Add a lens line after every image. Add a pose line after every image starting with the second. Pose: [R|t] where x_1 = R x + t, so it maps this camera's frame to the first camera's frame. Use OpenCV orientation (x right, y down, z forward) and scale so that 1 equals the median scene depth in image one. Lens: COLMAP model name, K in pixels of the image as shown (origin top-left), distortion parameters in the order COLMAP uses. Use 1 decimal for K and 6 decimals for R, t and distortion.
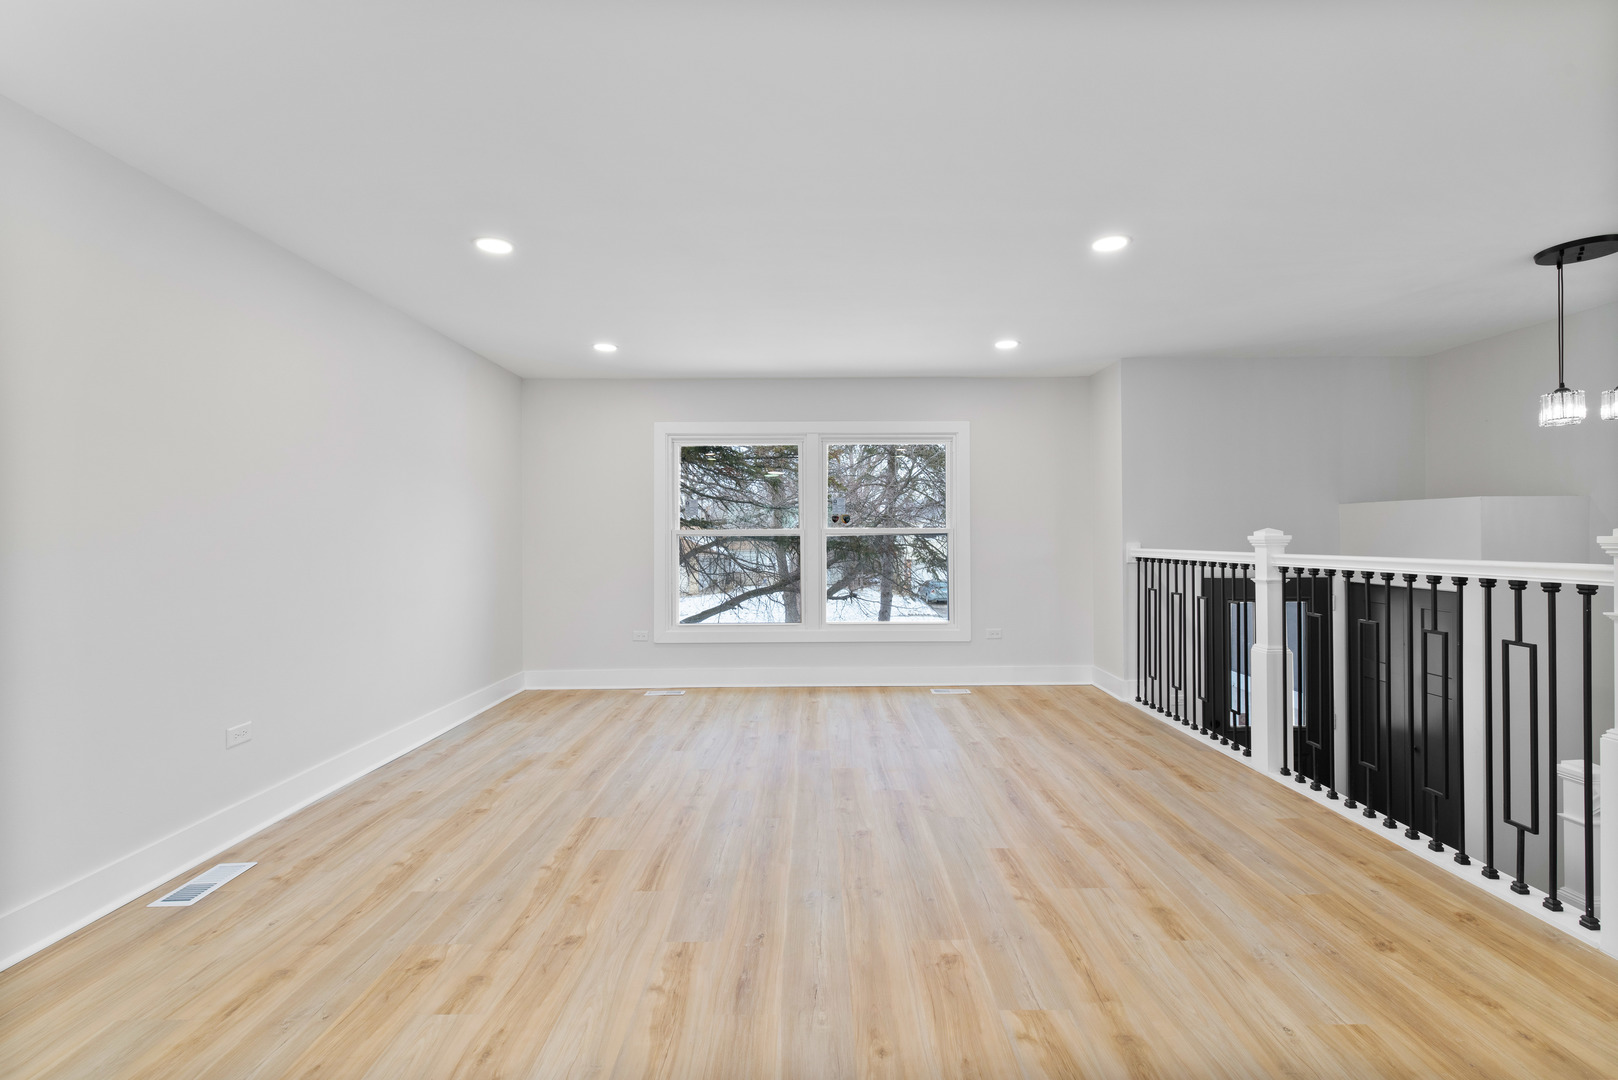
lens RADIAL K [[697.6, 0, 810.0], [0, 697.6, 536.6], [0, 0, 1]] dist [-0.003090, 0.000052]
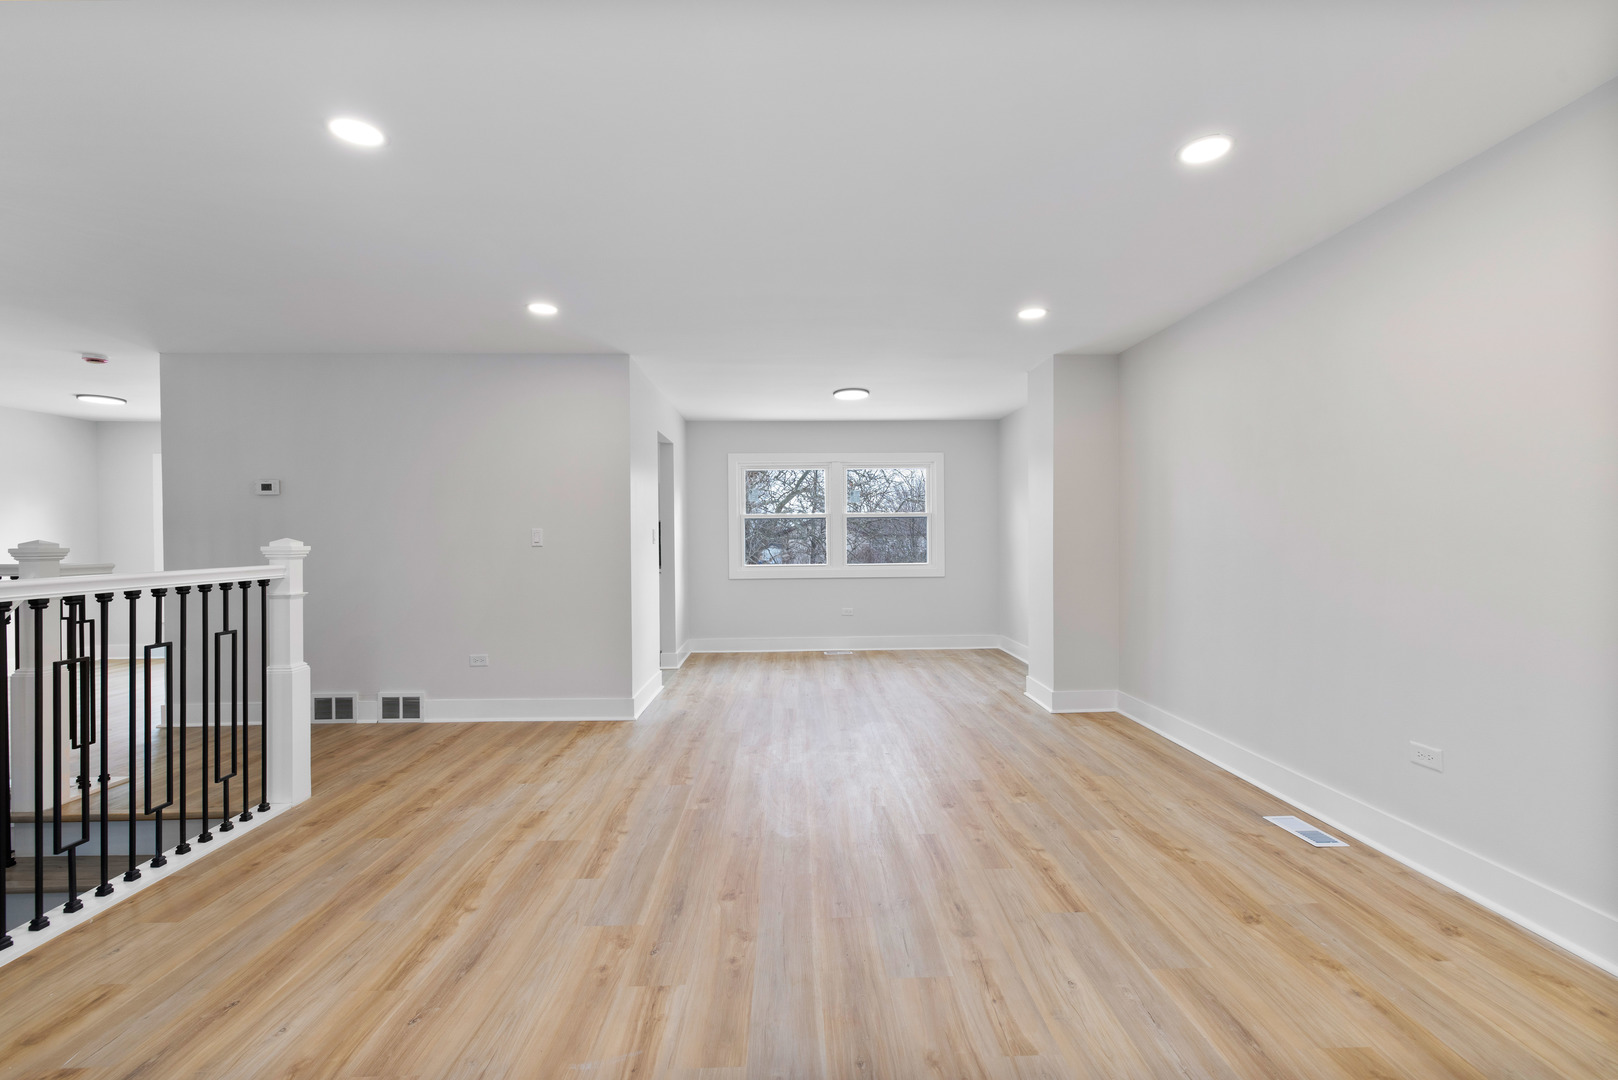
lens RADIAL K [[697.6, 0, 807.1], [0, 697.6, 538.1], [0, 0, 1]] dist [-0.003090, 0.000052]
pose [[-0.999546, 0.010976, -0.028044, 0.000186], [0.010884, 0.999935, 0.003409, -0.009455], [0.028080, 0.003102, -0.999601, 2.120917]]
